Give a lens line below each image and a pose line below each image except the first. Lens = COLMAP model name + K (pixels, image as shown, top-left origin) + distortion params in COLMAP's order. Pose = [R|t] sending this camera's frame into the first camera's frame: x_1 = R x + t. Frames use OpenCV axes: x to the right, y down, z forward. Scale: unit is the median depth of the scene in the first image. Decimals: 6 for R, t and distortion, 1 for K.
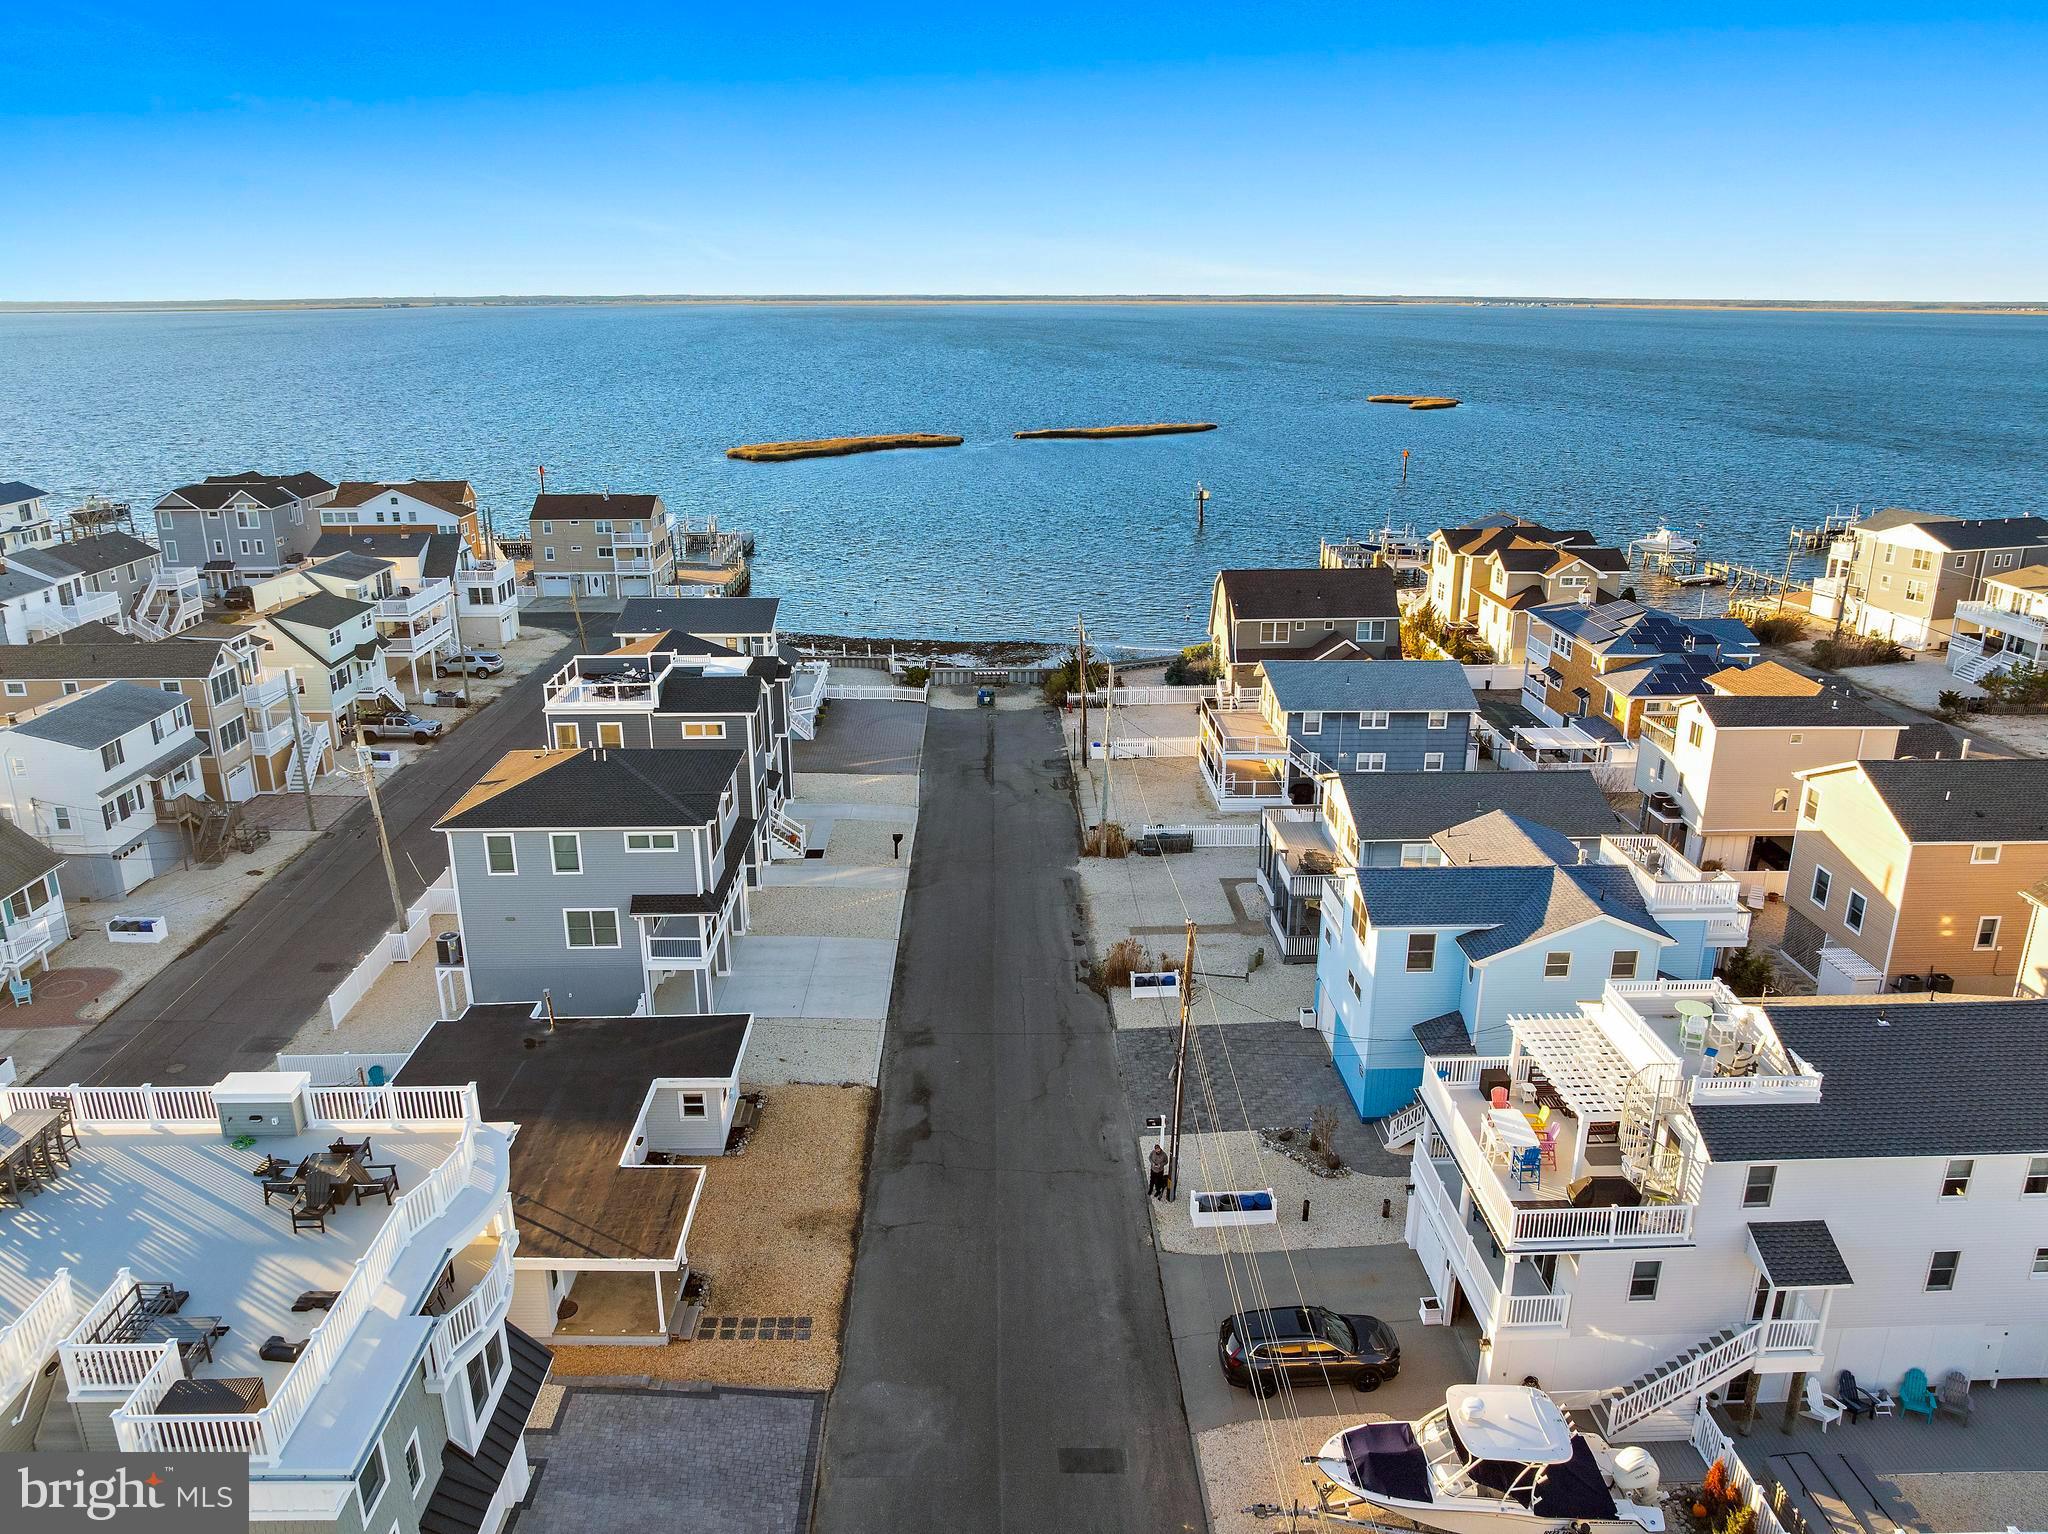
lens RADIAL K [[1459.0, 0, 1030.1], [0, 1459.0, 745.2], [0, 0, 1]] dist [-0.032239, -0.003497]
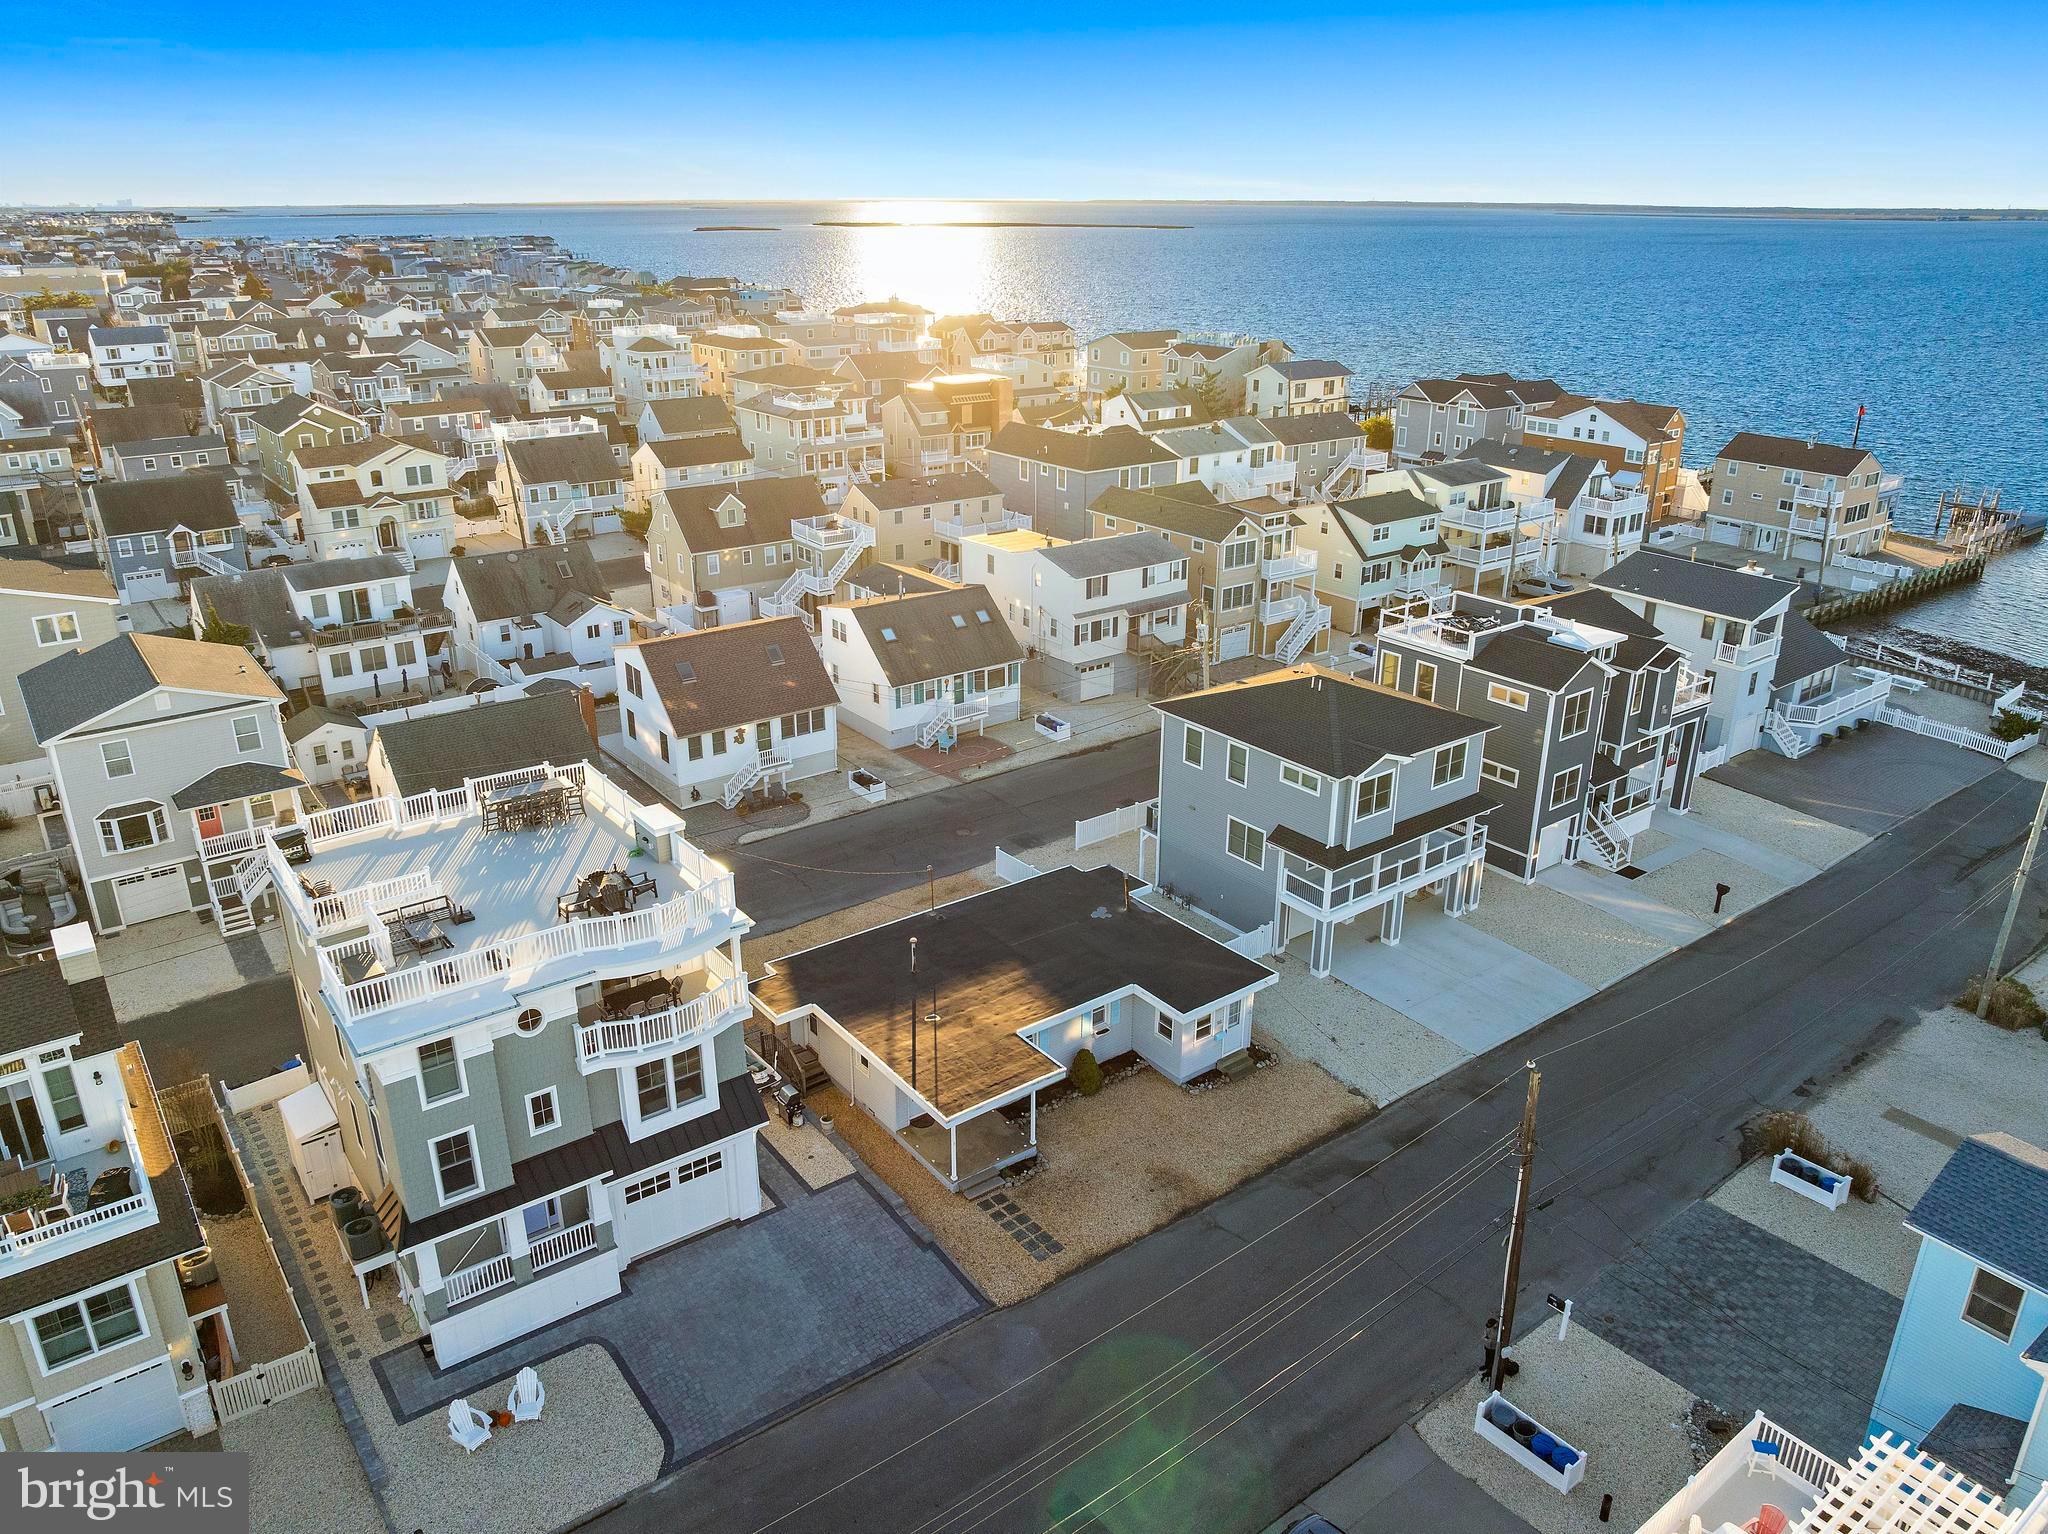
lens RADIAL K [[1459.0, 0, 1030.1], [0, 1459.0, 753.8], [0, 0, 1]] dist [-0.032239, -0.003497]
pose [[0.583423, 0.292936, -0.757500, 0.238832], [-0.244181, 0.952803, 0.180395, -0.052955], [0.774592, 0.079720, 0.627417, 0.150877]]
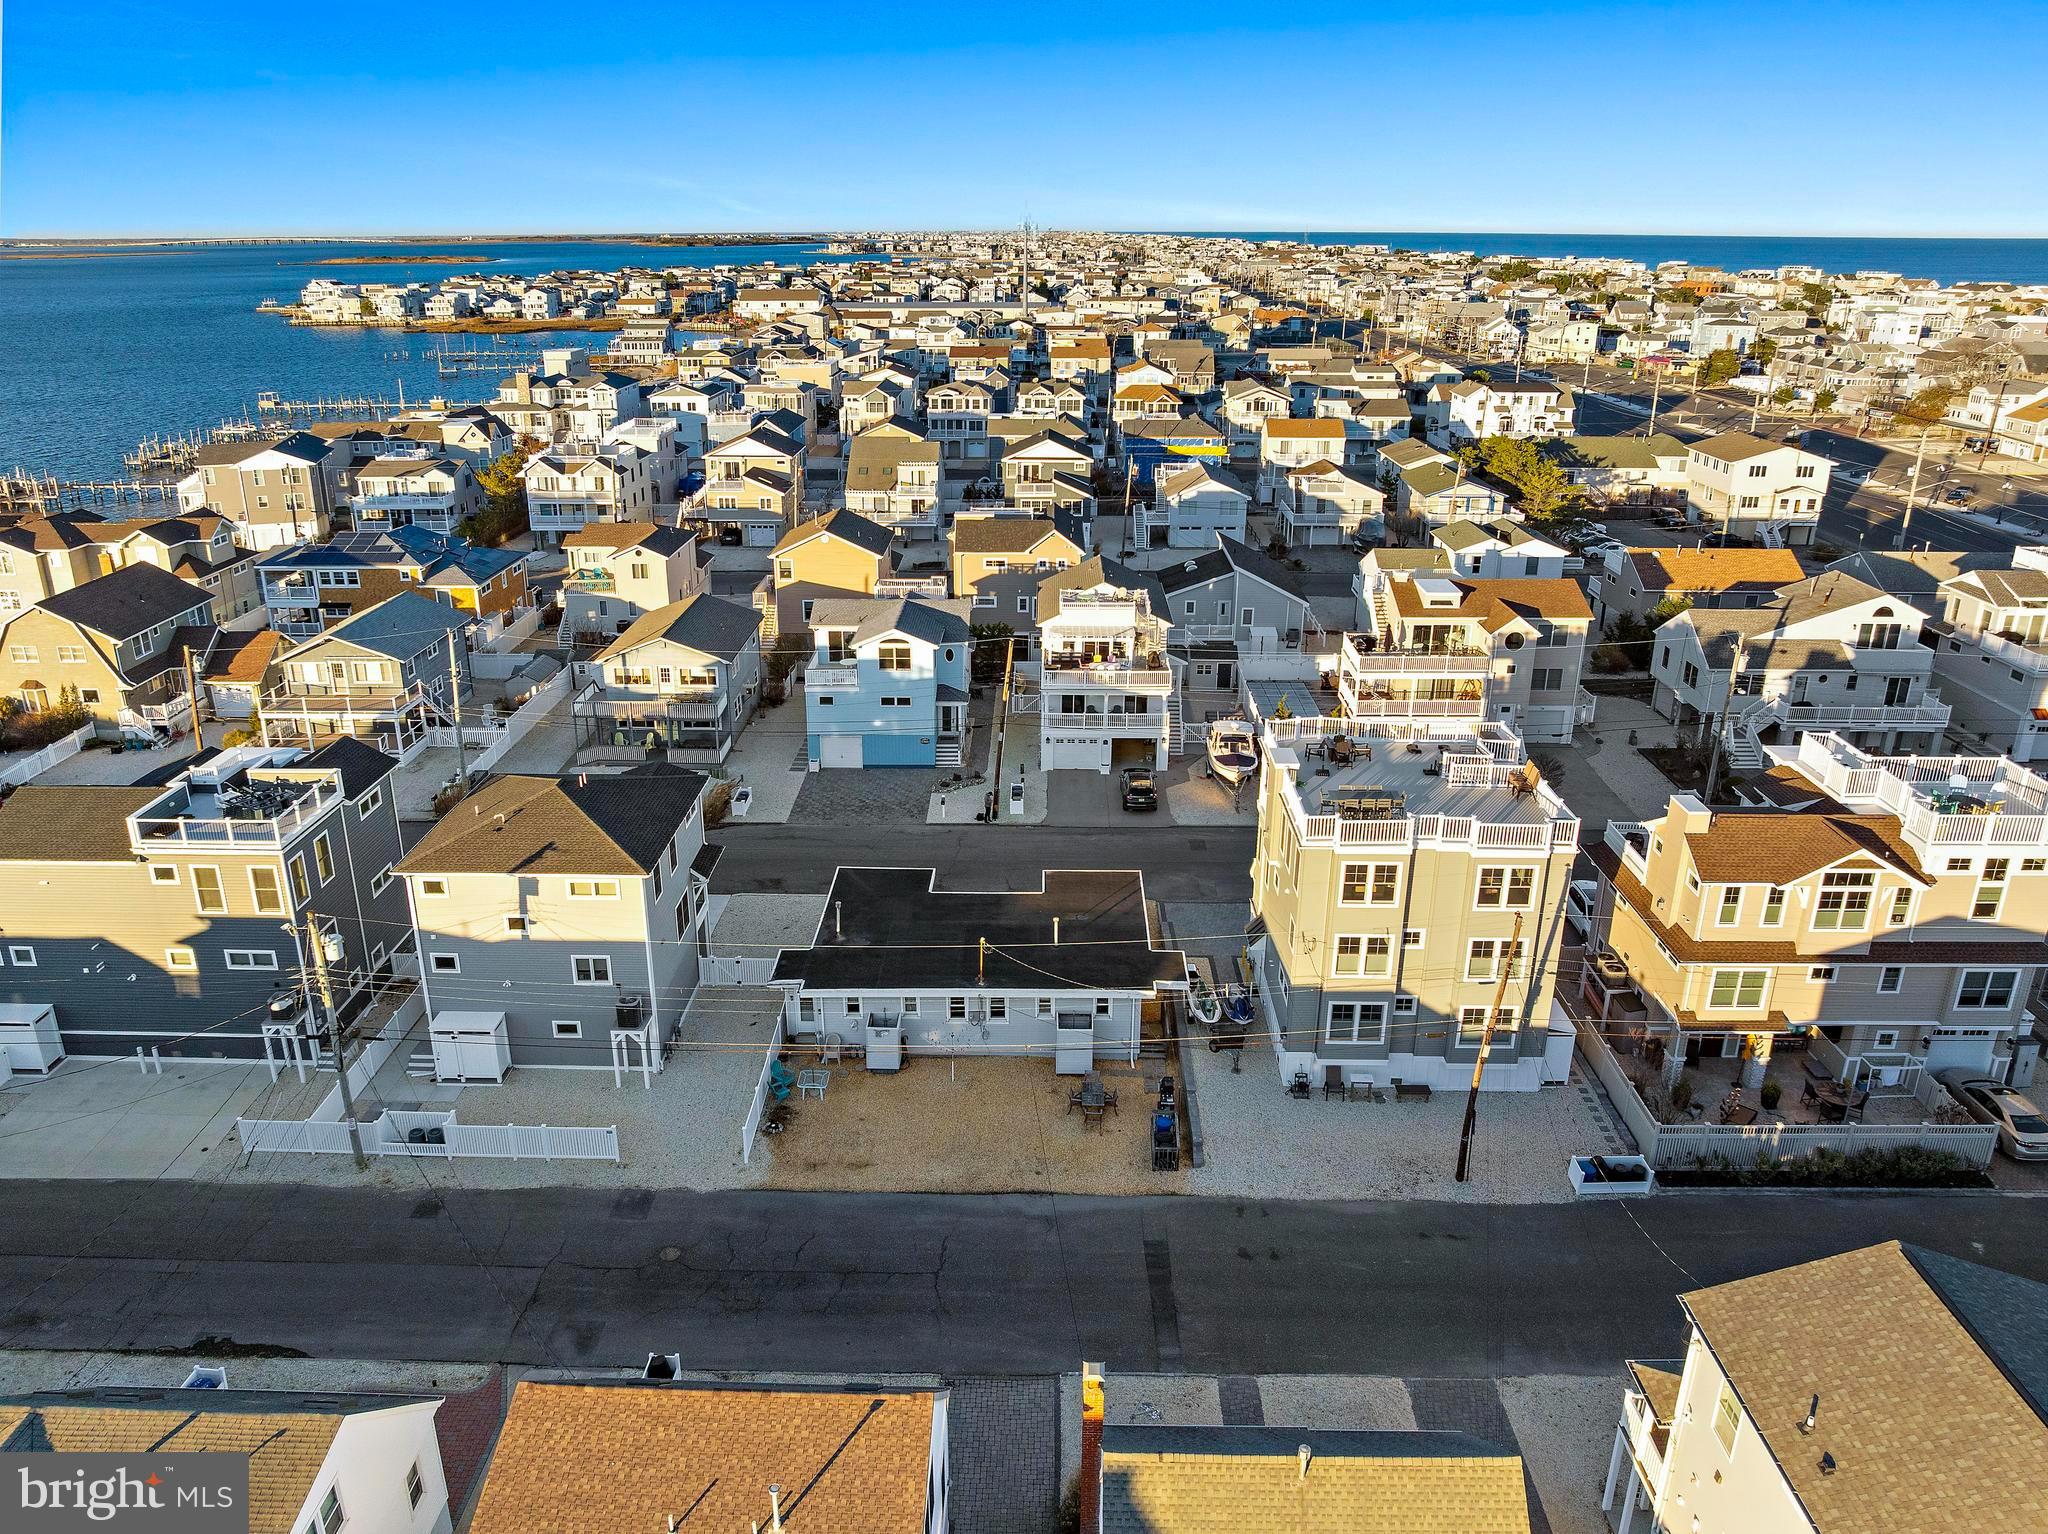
lens RADIAL K [[1459.0, 0, 1025.9], [0, 1459.0, 736.9], [0, 0, 1]] dist [-0.032239, -0.003497]
pose [[0.053991, -0.331052, 0.942067, -0.800564], [0.296740, 0.906141, 0.301421, -0.152285], [-0.953431, 0.263275, 0.147160, 0.370769]]
